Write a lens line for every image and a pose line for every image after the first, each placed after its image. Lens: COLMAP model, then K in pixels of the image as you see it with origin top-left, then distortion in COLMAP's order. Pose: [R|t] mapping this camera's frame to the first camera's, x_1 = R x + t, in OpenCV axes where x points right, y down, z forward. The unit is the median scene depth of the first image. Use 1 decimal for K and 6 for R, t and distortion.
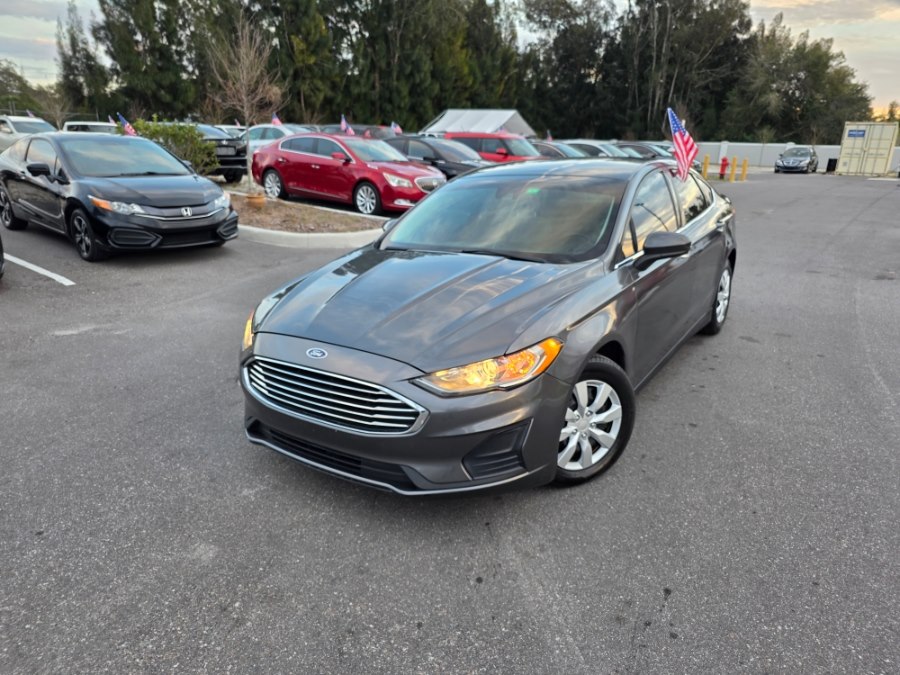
lens RADIAL K [[603.6, 0, 457.3], [0, 603.6, 346.7], [0, 0, 1]] dist [0.038564, -0.024688]
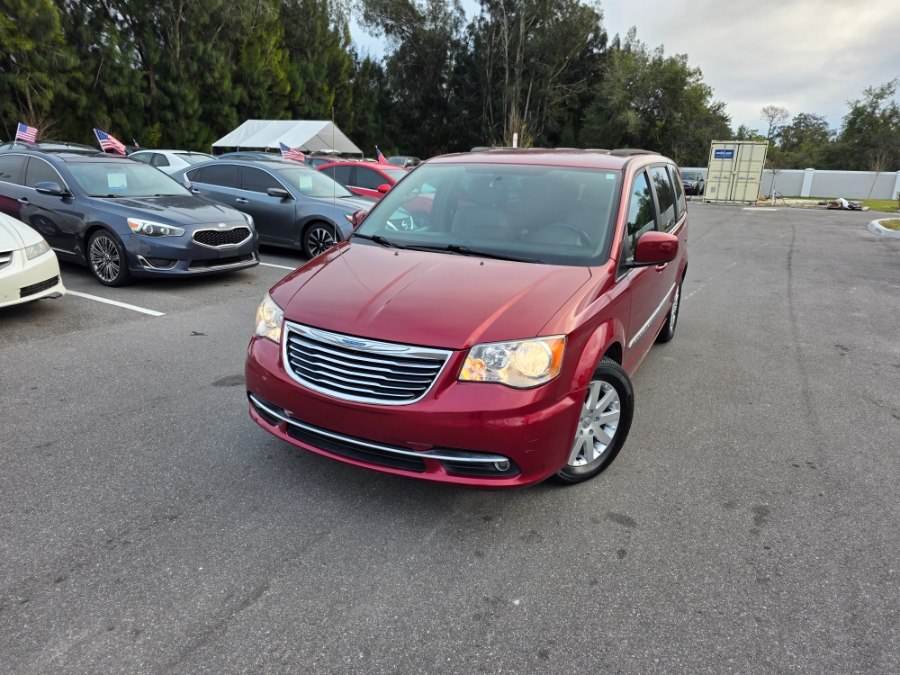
lens RADIAL K [[603.6, 0, 448.8], [0, 603.6, 353.1], [0, 0, 1]] dist [0.038564, -0.024688]
pose [[0.985612, -0.046092, 0.162617, 0.079091], [0.049450, 0.998638, -0.016665, -0.048820], [-0.161627, 0.024466, 0.986549, 0.147738]]
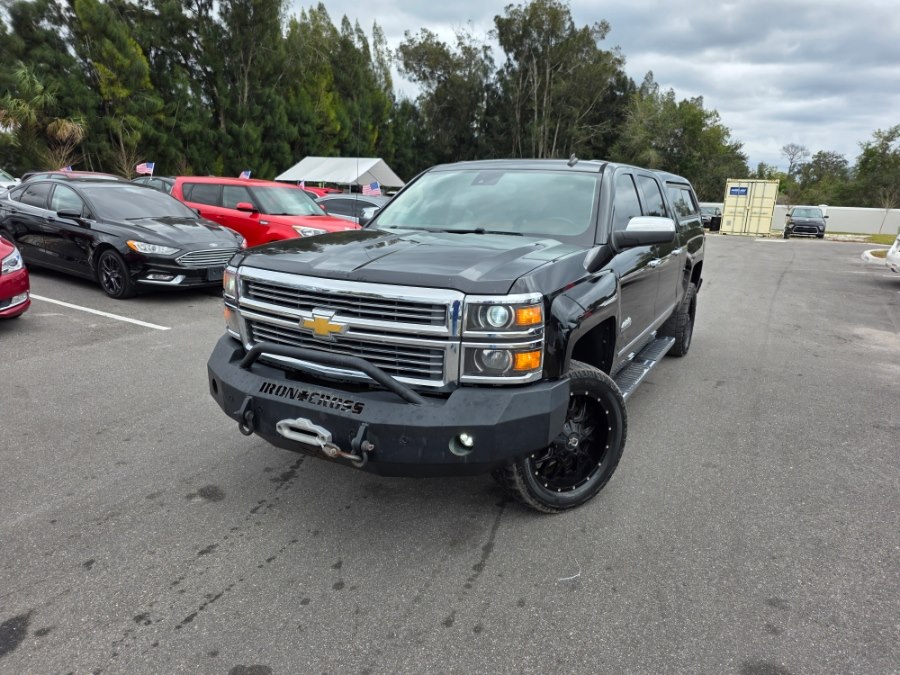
lens RADIAL K [[603.6, 0, 448.1], [0, 603.6, 346.8], [0, 0, 1]] dist [0.038564, -0.024688]
pose [[0.991068, -0.018009, 0.132132, 0.055070], [0.028279, 0.996687, -0.076258, -0.034009], [-0.130321, 0.079314, 0.988294, 0.100721]]
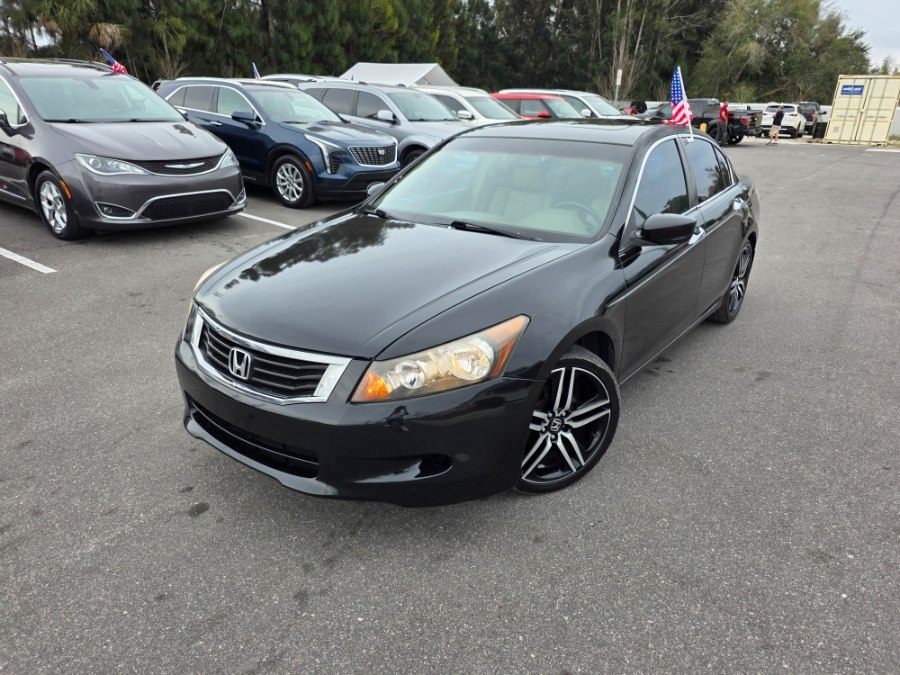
lens RADIAL K [[603.6, 0, 450.8], [0, 603.6, 343.7], [0, 0, 1]] dist [0.038564, -0.024688]
pose [[0.999889, -0.003856, 0.014395, 0.077831], [0.003078, 0.998551, 0.053717, -0.041856], [-0.014582, -0.053666, 0.998452, 0.128649]]
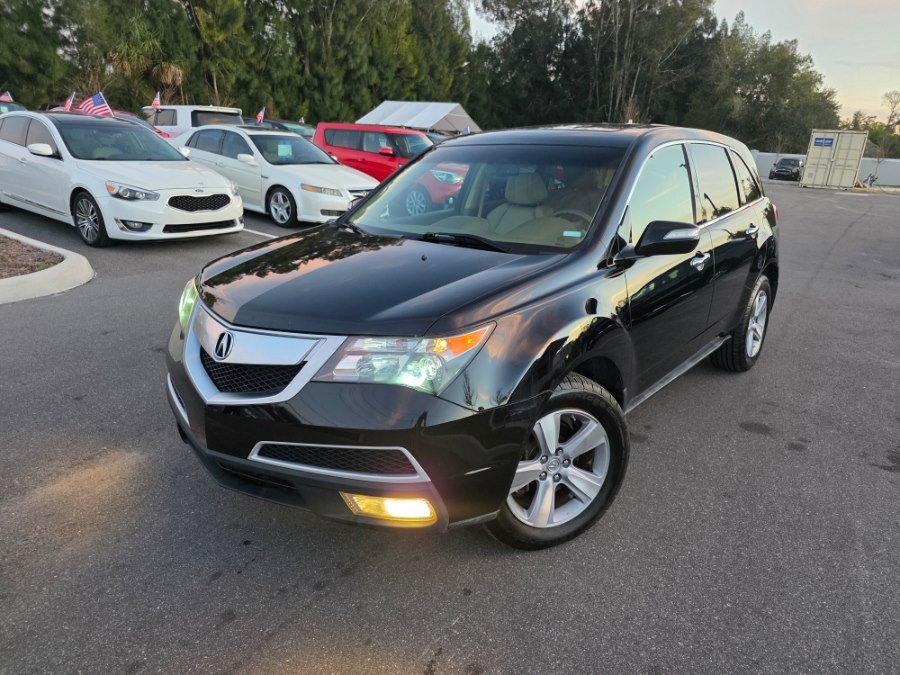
lens RADIAL K [[603.6, 0, 457.5], [0, 603.6, 349.9], [0, 0, 1]] dist [0.038564, -0.024688]
pose [[0.998666, 0.016437, 0.048950, 0.044014], [-0.016892, 0.999818, 0.008885, -0.024364], [-0.048795, -0.009700, 0.998762, 0.073525]]
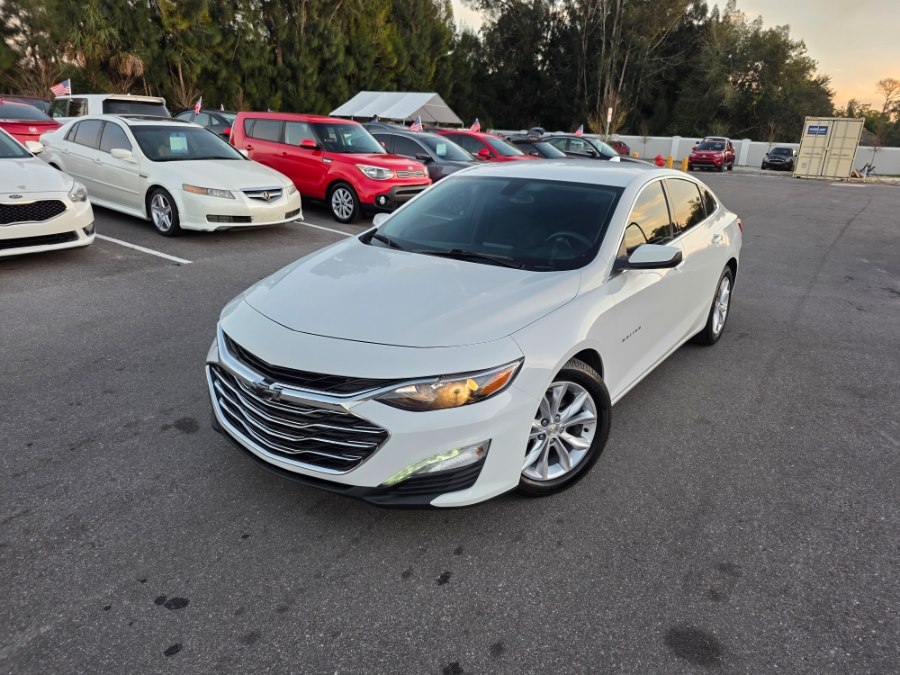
lens RADIAL K [[603.6, 0, 454.6], [0, 603.6, 338.6], [0, 0, 1]] dist [0.038564, -0.024688]
pose [[0.998768, 0.007945, 0.048985, 0.063331], [-0.008179, 0.999956, 0.004583, -0.034024], [-0.048946, -0.004978, 0.998789, 0.102036]]
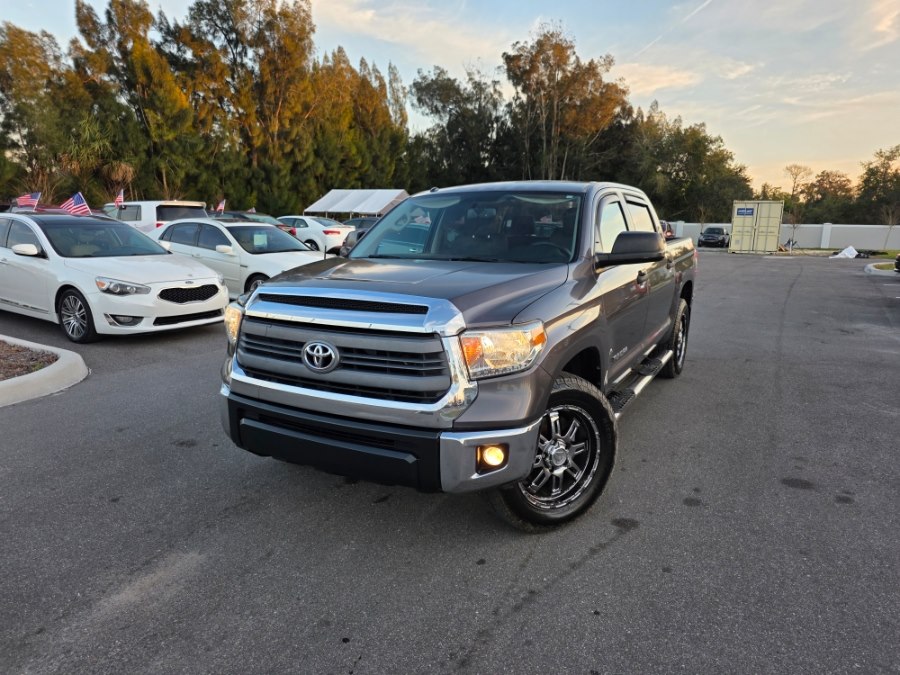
lens RADIAL K [[603.6, 0, 442.4], [0, 603.6, 345.2], [0, 0, 1]] dist [0.038564, -0.024688]
pose [[0.993127, -0.030144, 0.113094, 0.033387], [0.043944, 0.991607, -0.121588, -0.024576], [-0.108480, 0.125722, 0.986117, 0.073302]]
